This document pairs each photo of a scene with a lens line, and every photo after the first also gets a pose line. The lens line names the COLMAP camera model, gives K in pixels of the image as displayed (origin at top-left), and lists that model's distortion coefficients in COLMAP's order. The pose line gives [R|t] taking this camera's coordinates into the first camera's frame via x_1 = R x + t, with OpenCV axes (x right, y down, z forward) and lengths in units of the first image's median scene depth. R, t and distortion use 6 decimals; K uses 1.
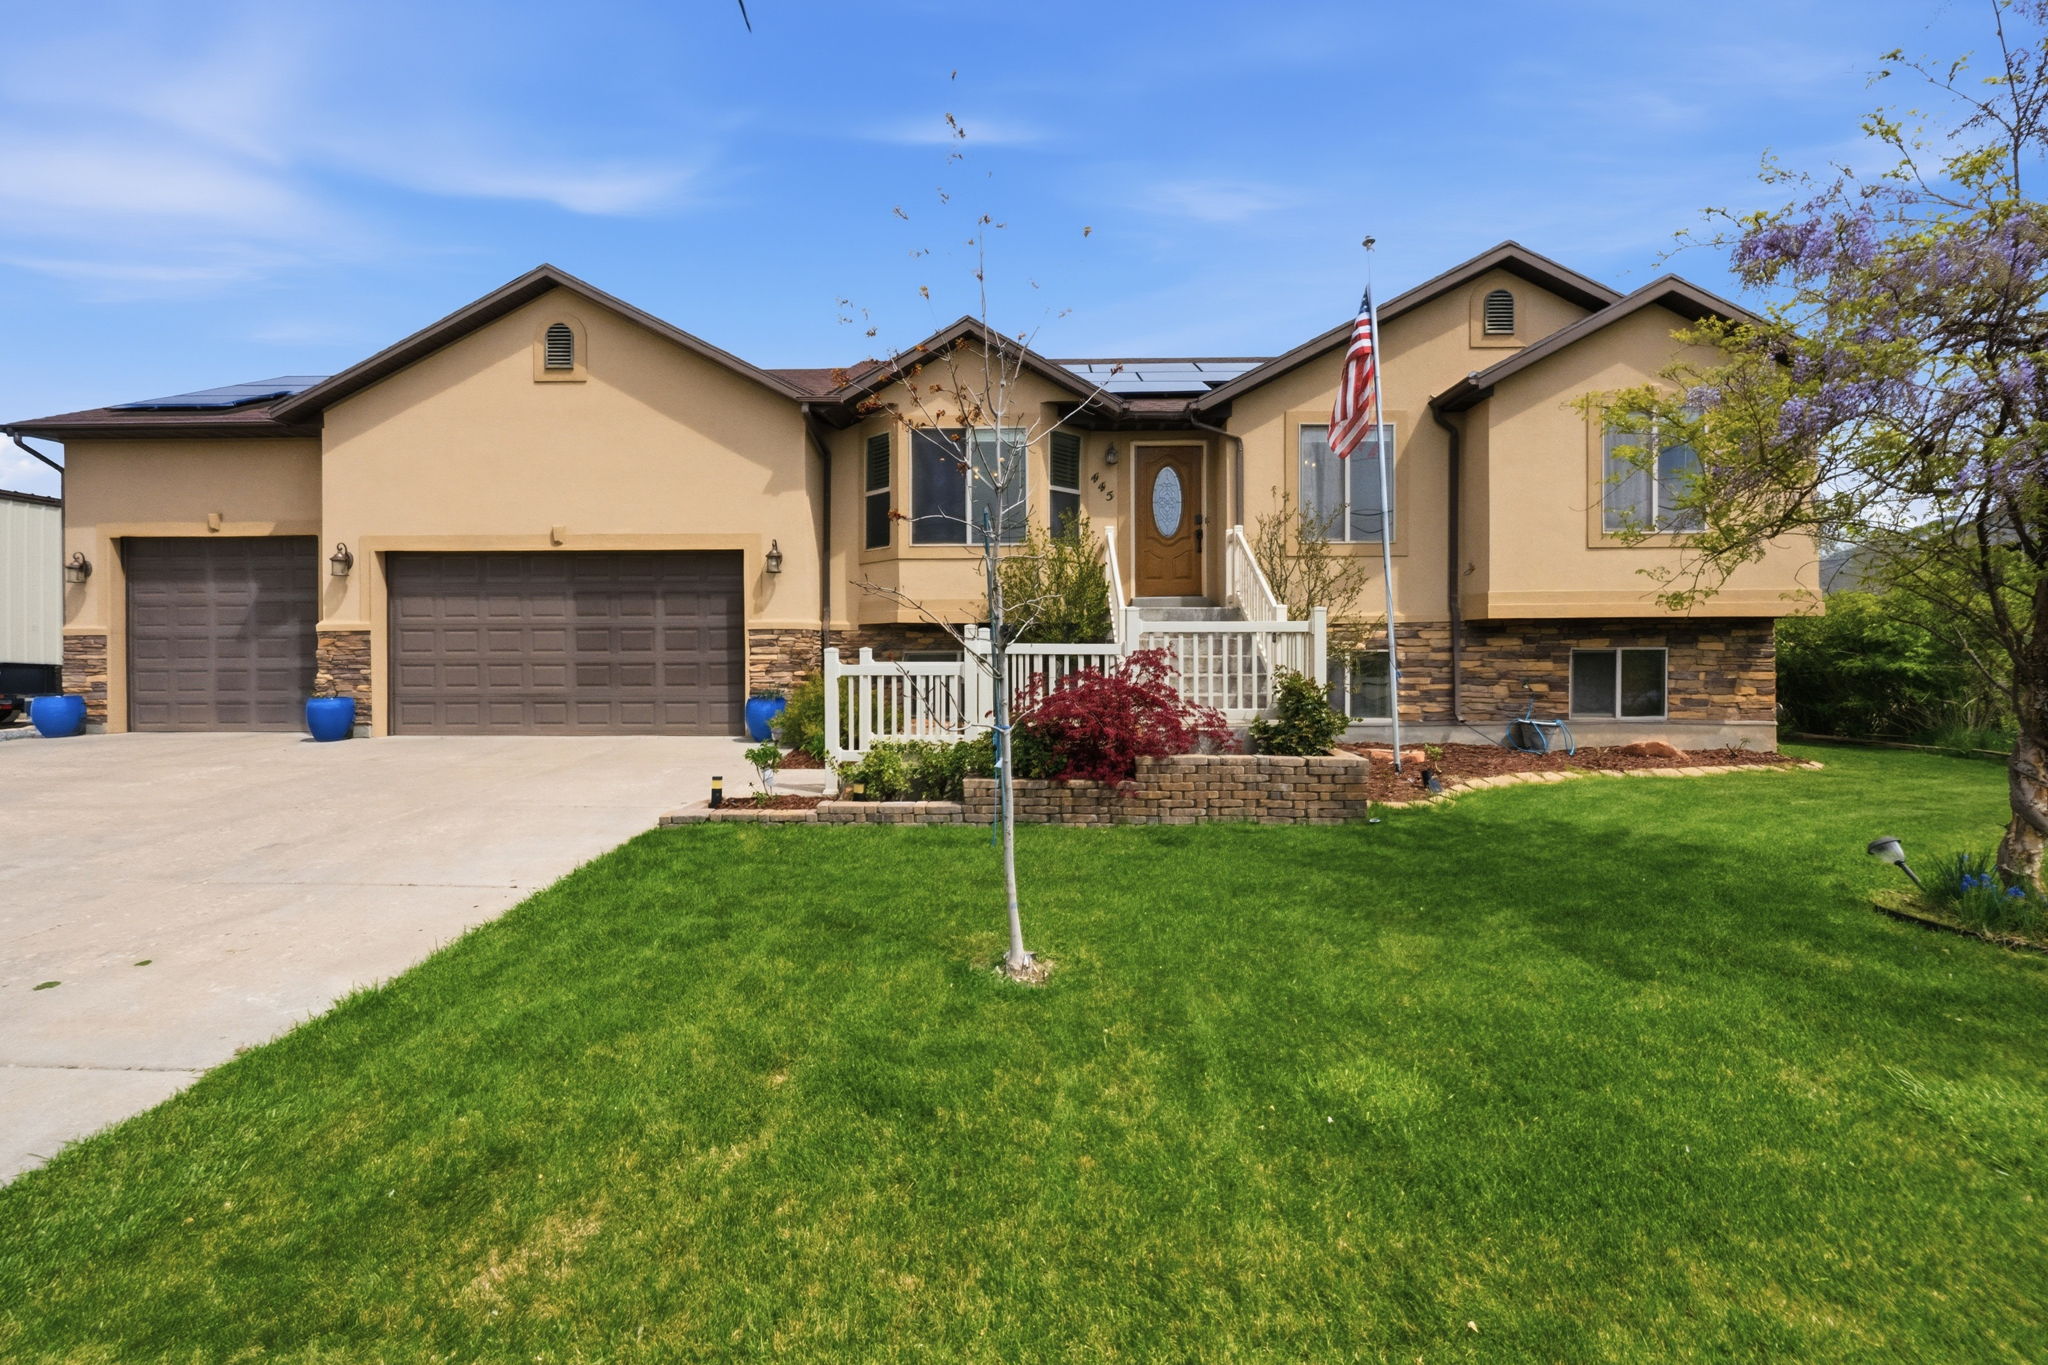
lens RADIAL K [[820.8, 0, 1018.4], [0, 820.8, 653.4], [0, 0, 1]] dist [-0.001509, -0.000451]
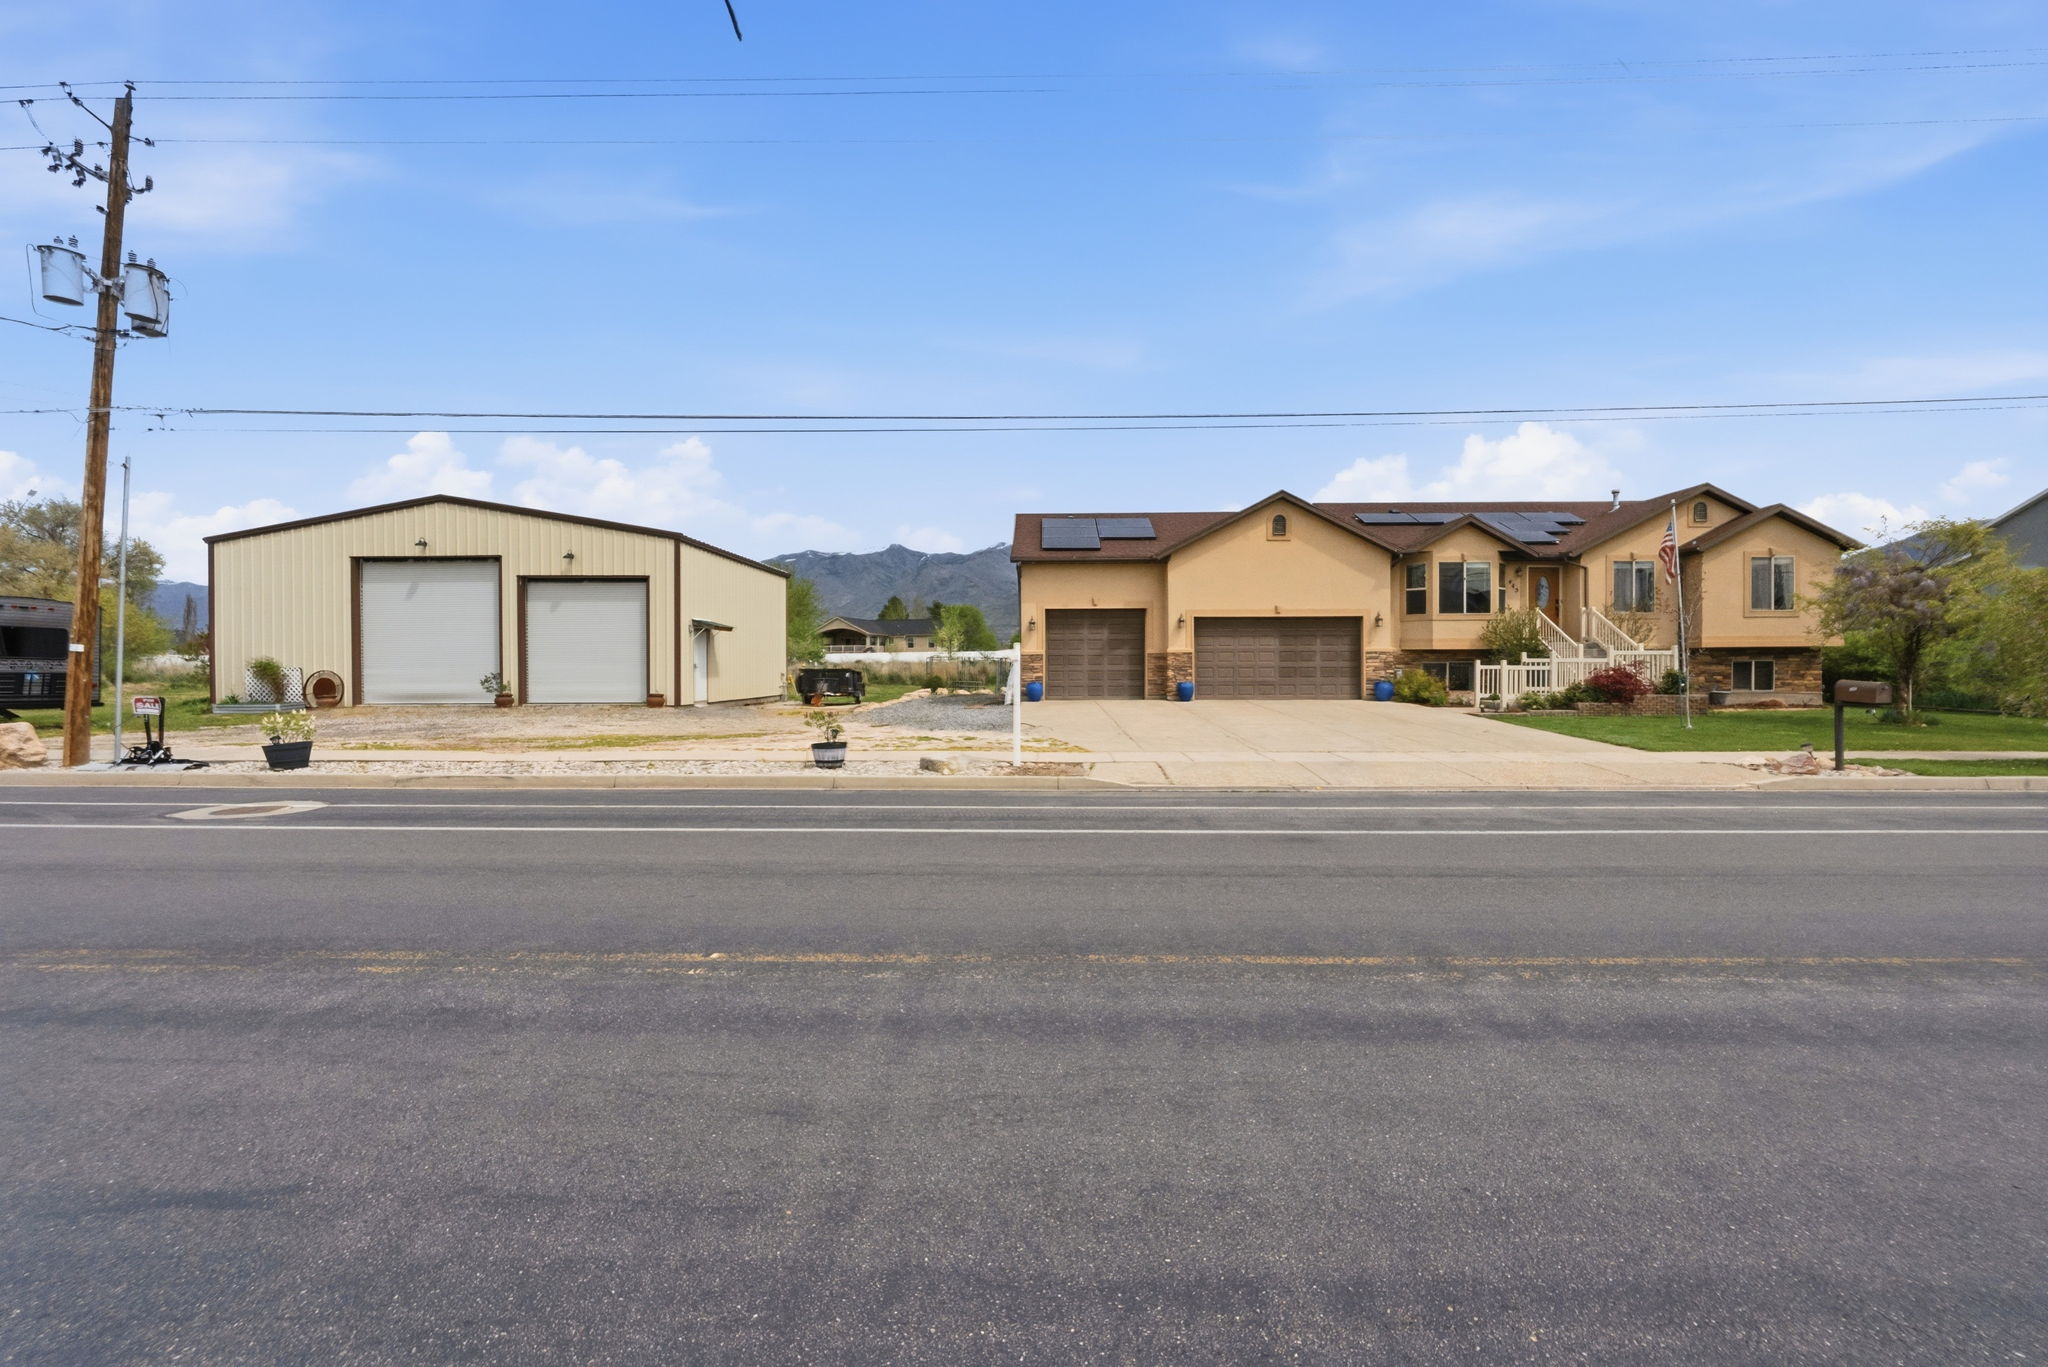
lens RADIAL K [[803.6, 0, 1030.8], [0, 803.6, 666.9], [0, 0, 1]] dist [-0.000866, -0.000167]
pose [[0.999935, -0.000593, 0.011383, -1.292556], [0.000564, 0.999996, 0.002619, 0.005411], [-0.011385, -0.002612, 0.999932, -1.200346]]
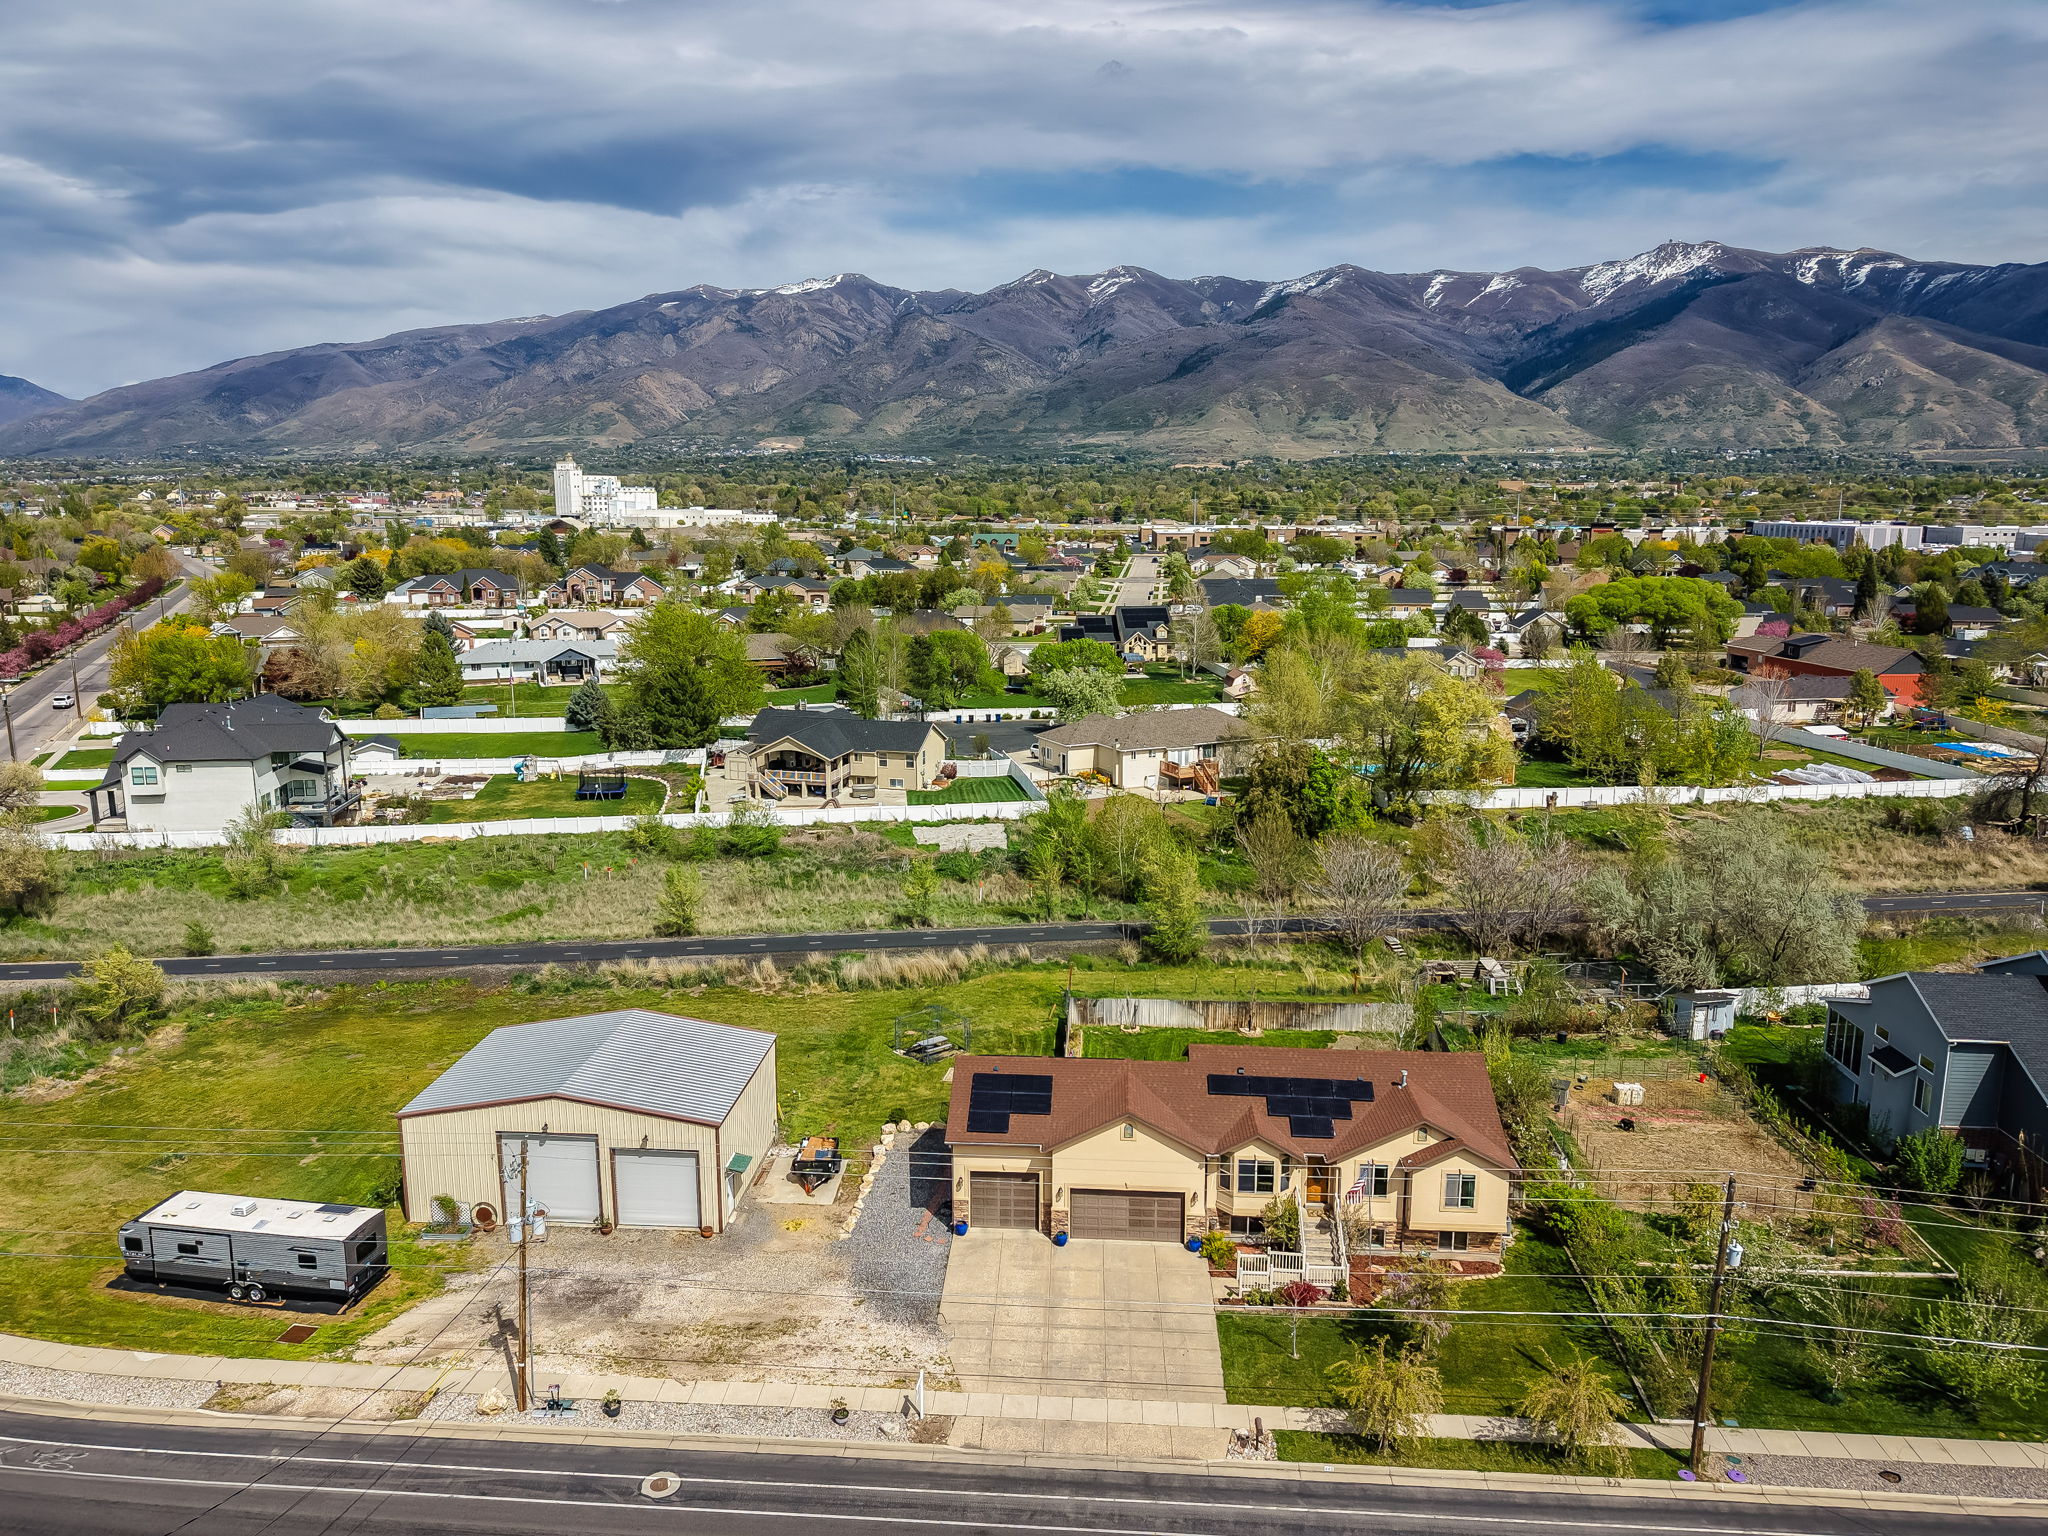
lens RADIAL K [[1396.7, 0, 1024.0], [0, 1396.7, 768.0], [0, 0, 1]] dist [0.001154, 0.000026]
pose [[0.999185, 0.004123, -0.040145, -0.776377], [0.003993, 0.979786, 0.200008, -2.940918], [0.040158, -0.200005, 0.978971, -4.185875]]
